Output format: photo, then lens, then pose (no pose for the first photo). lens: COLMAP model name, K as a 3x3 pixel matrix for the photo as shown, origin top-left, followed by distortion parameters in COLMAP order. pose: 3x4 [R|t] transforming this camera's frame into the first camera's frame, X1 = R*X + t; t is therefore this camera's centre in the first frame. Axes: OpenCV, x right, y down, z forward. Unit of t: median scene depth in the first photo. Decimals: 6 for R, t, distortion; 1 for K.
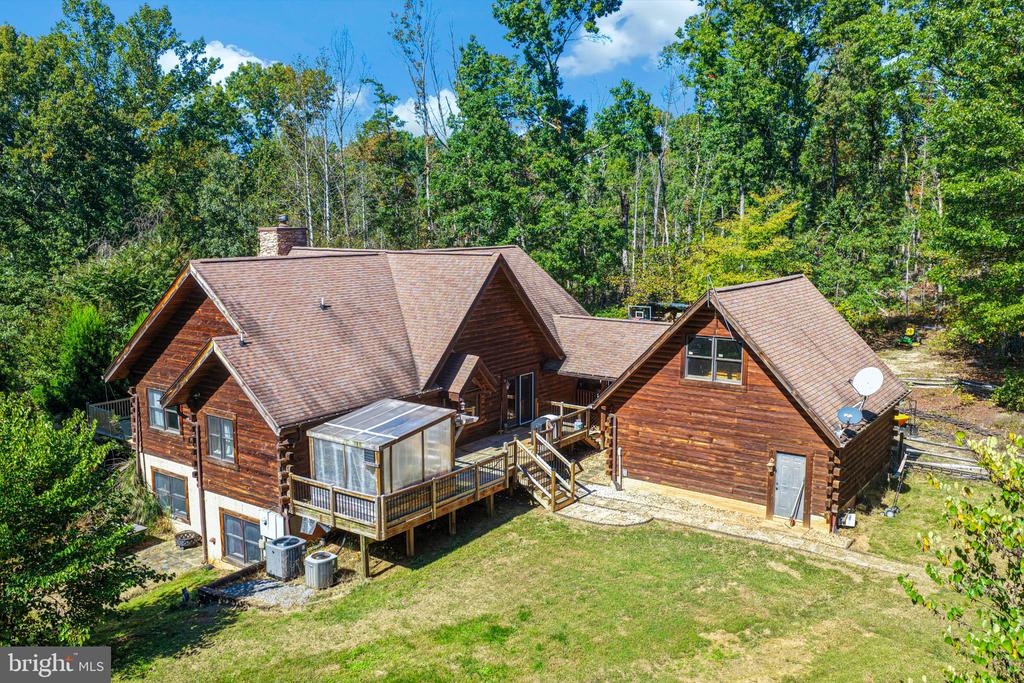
lens RADIAL K [[855.5, 0, 512.0], [0, 855.5, 341.5], [0, 0, 1]] dist [-0.016241, 0.040981]
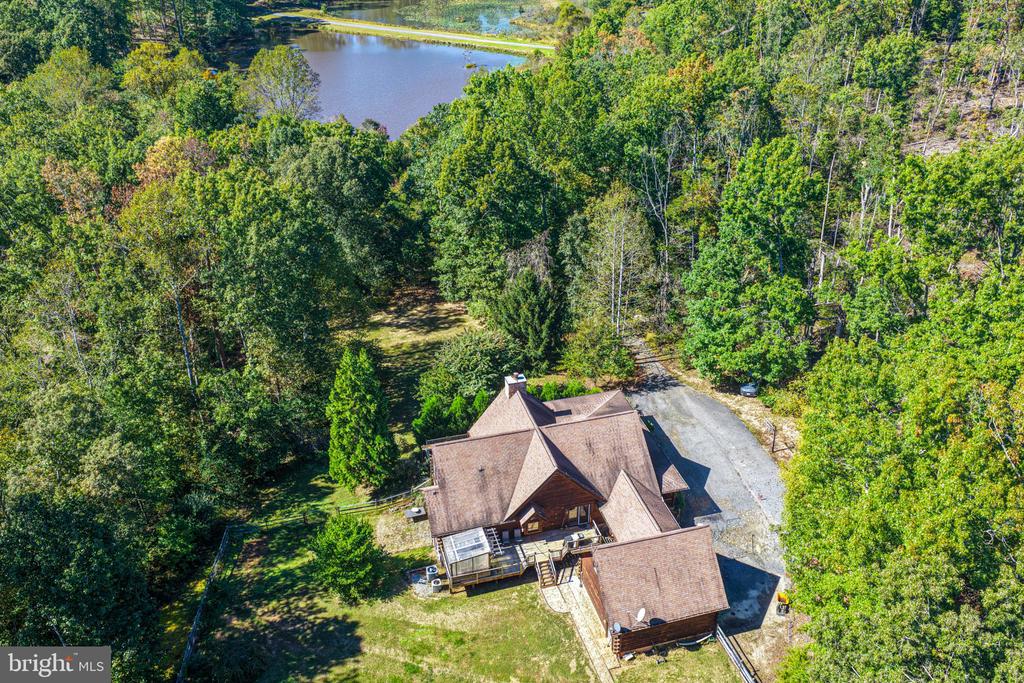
lens RADIAL K [[855.5, 0, 512.0], [0, 855.5, 341.5], [0, 0, 1]] dist [-0.016241, 0.040981]
pose [[0.780600, 0.308778, -0.543434, 1.172413], [-0.080294, 0.911787, 0.402738, -1.516732], [0.619852, -0.270743, 0.736534, -0.683645]]
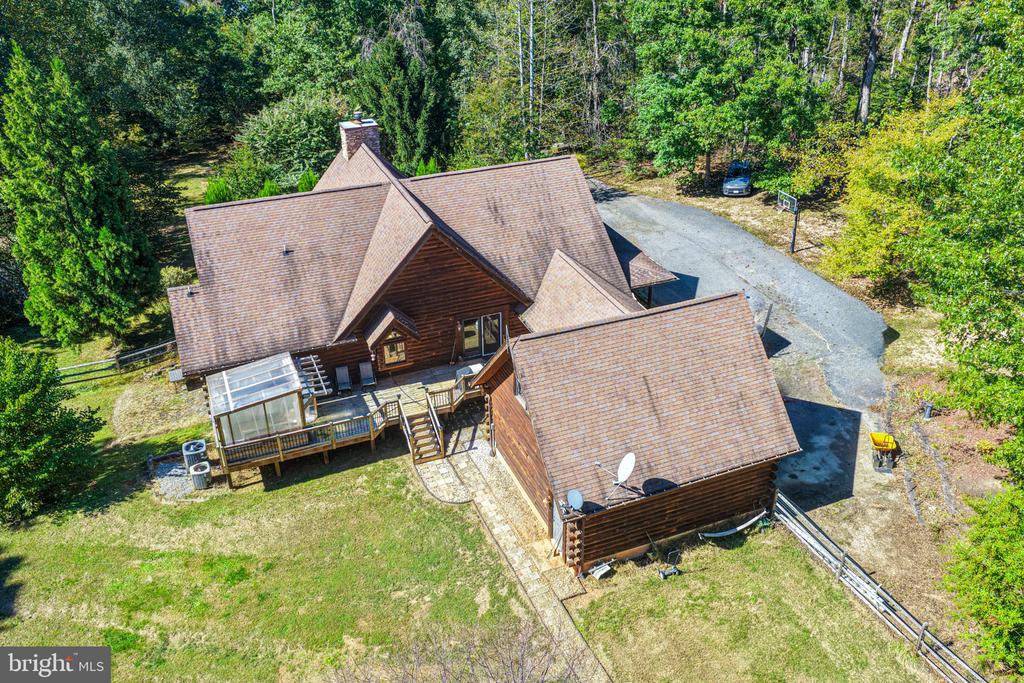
lens RADIAL K [[855.5, 0, 512.0], [0, 855.5, 341.5], [0, 0, 1]] dist [-0.016241, 0.040981]
pose [[0.849603, 0.259080, -0.459405, 0.738681], [-0.066636, 0.916784, 0.393784, -0.485470], [0.523197, -0.303947, 0.796167, 0.179439]]
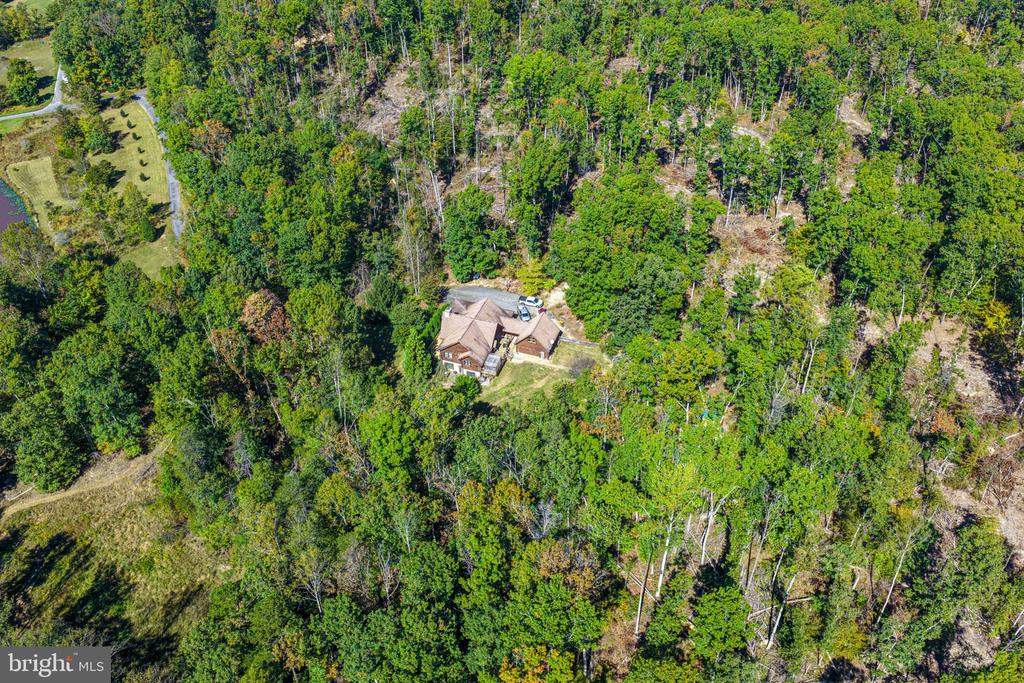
lens RADIAL K [[855.5, 0, 512.0], [0, 855.5, 341.5], [0, 0, 1]] dist [-0.016241, 0.040981]
pose [[0.956826, -0.186807, 0.222682, -1.624454], [0.046950, 0.855392, 0.515849, -3.925718], [-0.286845, -0.483123, 0.827232, -5.223728]]
